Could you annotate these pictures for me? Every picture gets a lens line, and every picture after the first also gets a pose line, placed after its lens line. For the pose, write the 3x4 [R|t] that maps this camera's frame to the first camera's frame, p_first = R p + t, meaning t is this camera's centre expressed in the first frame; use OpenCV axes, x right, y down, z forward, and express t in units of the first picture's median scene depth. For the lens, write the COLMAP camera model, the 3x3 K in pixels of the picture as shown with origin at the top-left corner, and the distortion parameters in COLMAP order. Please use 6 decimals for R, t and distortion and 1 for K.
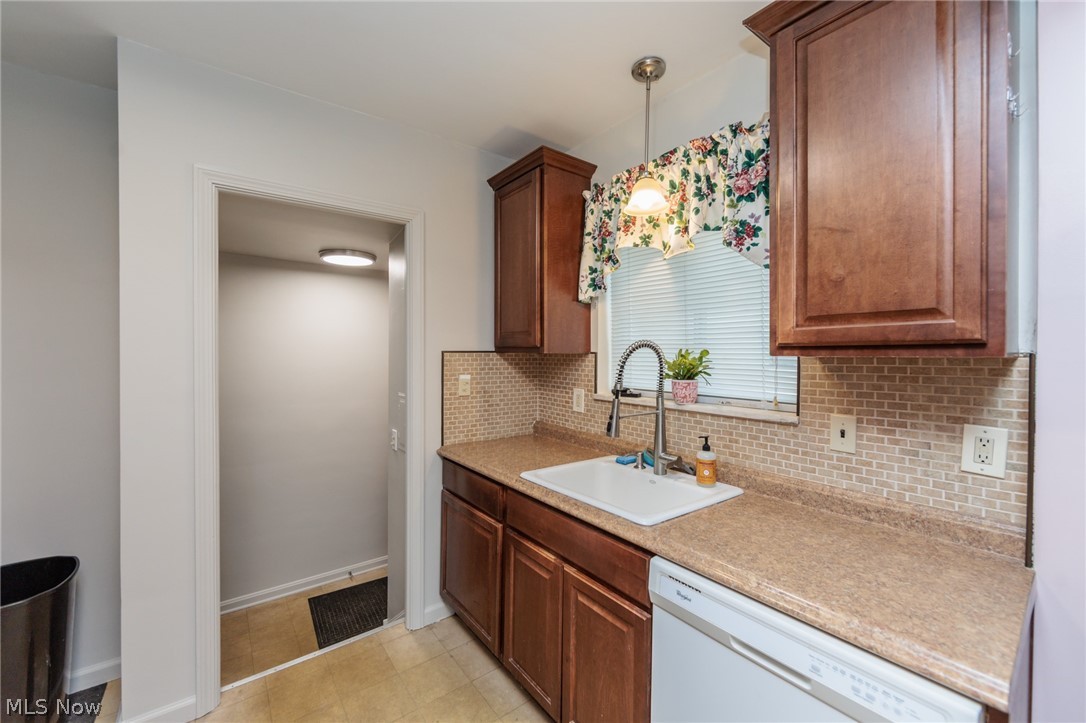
lens RADIAL K [[432.8, 0, 543.8], [0, 432.8, 356.4], [0, 0, 1]] dist [-0.001040, 0.000141]
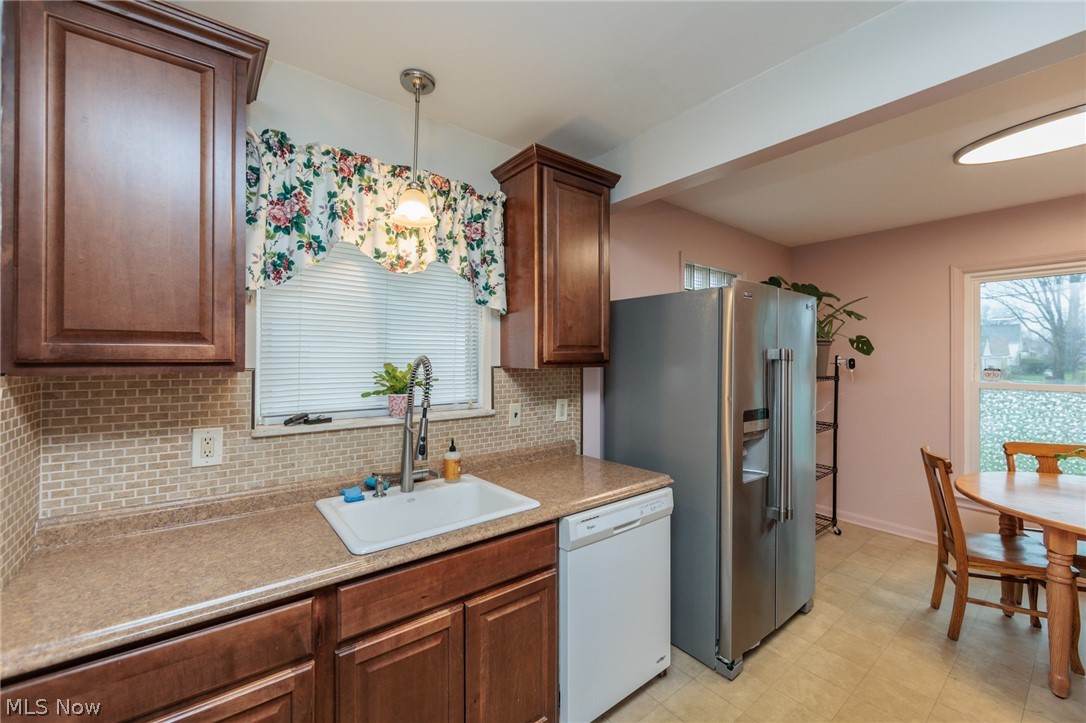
lens RADIAL K [[432.8, 0, 543.8], [0, 432.8, 356.4], [0, 0, 1]] dist [-0.001040, 0.000141]
pose [[-0.006750, 0.001828, 0.999976, -0.771884], [0.009506, 0.999953, -0.001764, -0.031360], [-0.999932, 0.009494, -0.006767, 0.747294]]
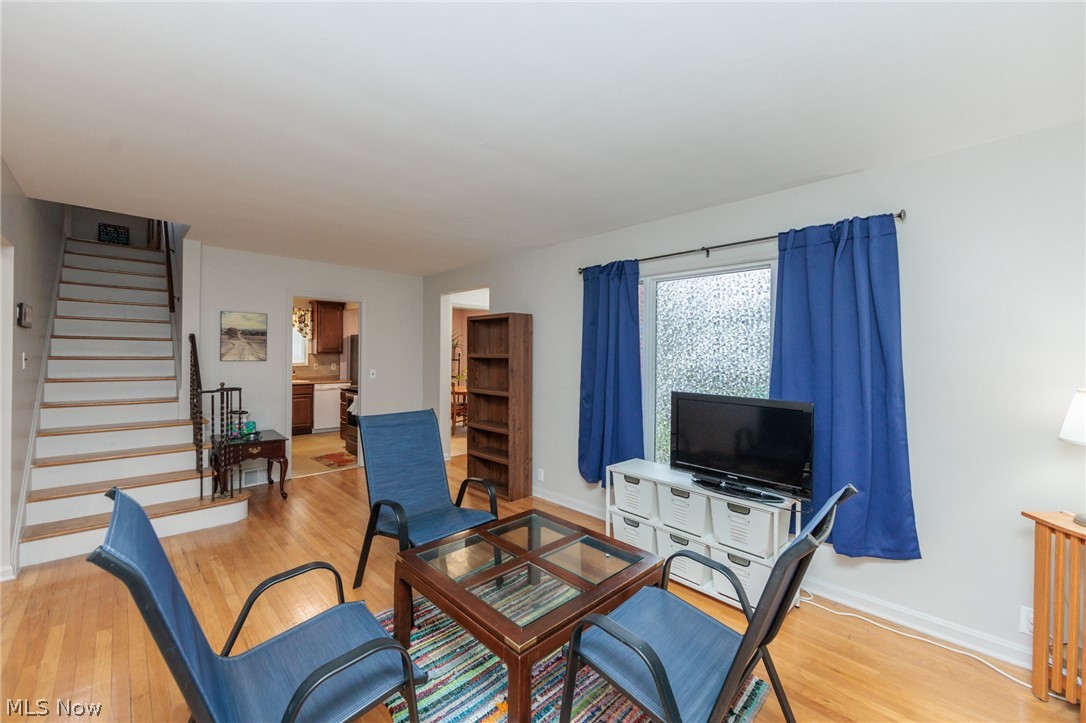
lens RADIAL K [[432.8, 0, 543.8], [0, 432.8, 356.4], [0, 0, 1]] dist [-0.001040, 0.000141]
pose [[-0.118955, -0.006607, 0.992878, -4.646895], [0.000893, 0.999977, 0.006761, -0.001216], [-0.992899, 0.001691, -0.118946, -1.163147]]
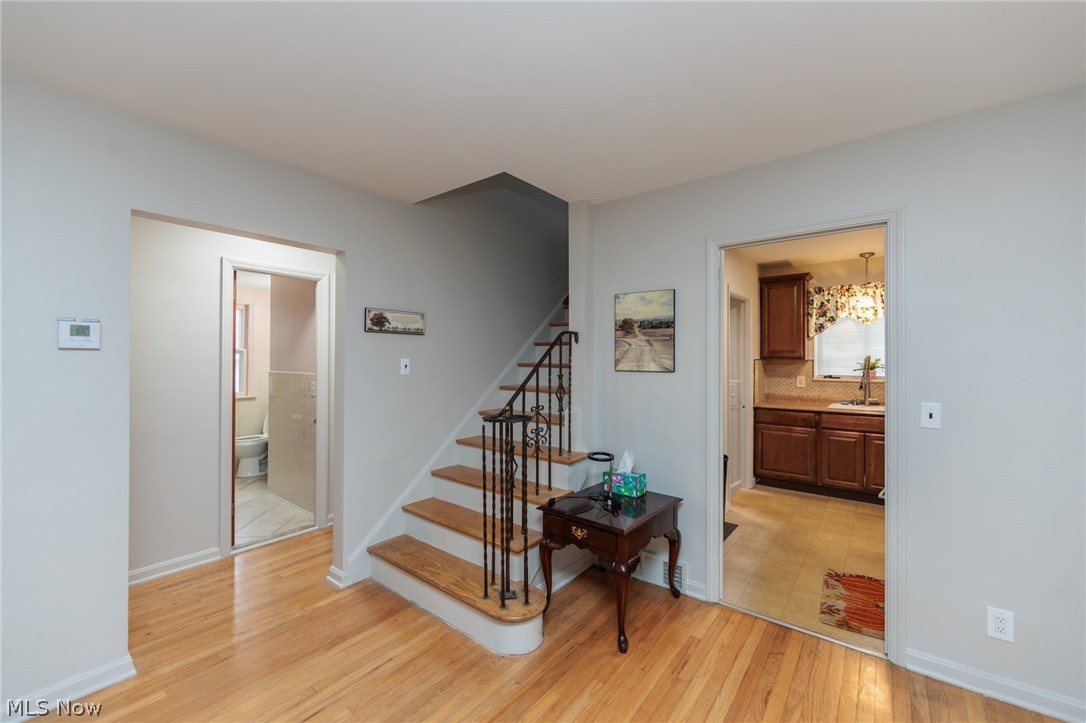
lens RADIAL K [[432.8, 0, 543.8], [0, 432.8, 356.4], [0, 0, 1]] dist [-0.001040, 0.000141]
pose [[0.968213, 0.003450, 0.250103, -2.454235], [0.001206, 0.999829, -0.018460, 0.018126], [-0.250124, 0.018175, 0.968043, -1.128647]]
